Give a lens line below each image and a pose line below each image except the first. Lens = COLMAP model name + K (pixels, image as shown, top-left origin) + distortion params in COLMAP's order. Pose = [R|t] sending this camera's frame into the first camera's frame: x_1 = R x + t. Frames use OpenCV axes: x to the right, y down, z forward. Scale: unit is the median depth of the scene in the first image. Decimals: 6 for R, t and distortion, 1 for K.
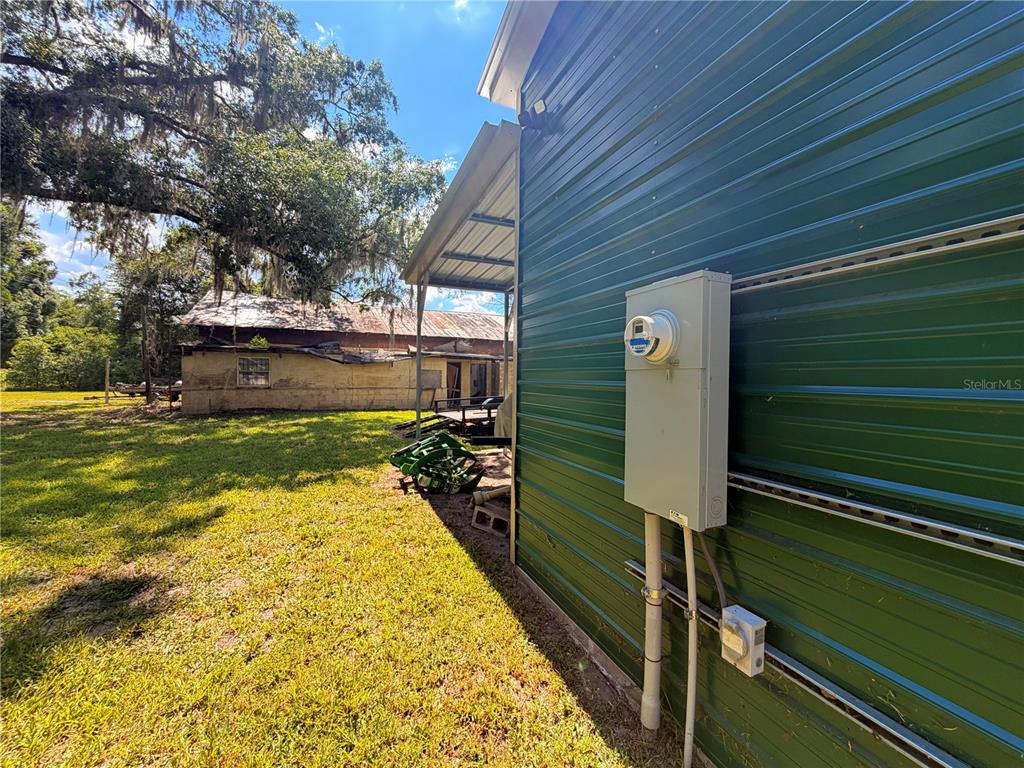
lens RADIAL K [[408.7, 0, 507.5], [0, 408.7, 378.8], [0, 0, 1]] dist [0.003760, 0.000434]
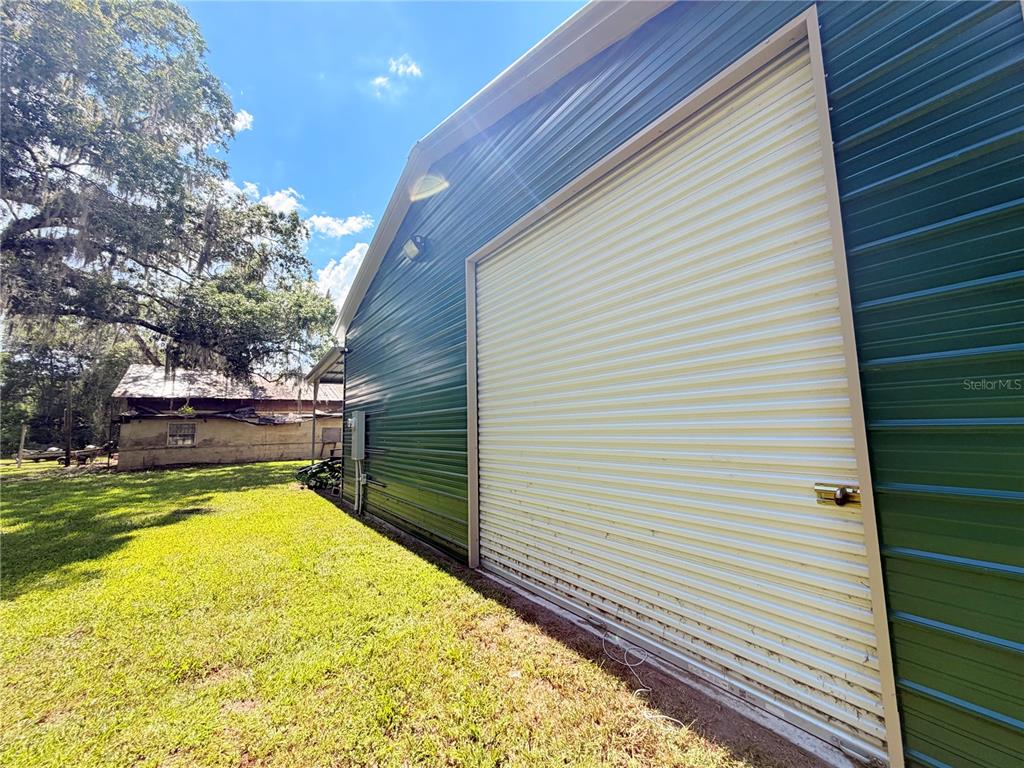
lens RADIAL K [[408.7, 0, 507.5], [0, 408.7, 378.8], [0, 0, 1]] dist [0.003760, 0.000434]
pose [[0.981940, -0.010368, 0.188907, 0.124754], [0.034430, 0.991616, -0.124546, 0.005056], [-0.186032, 0.128800, 0.974065, -0.419017]]
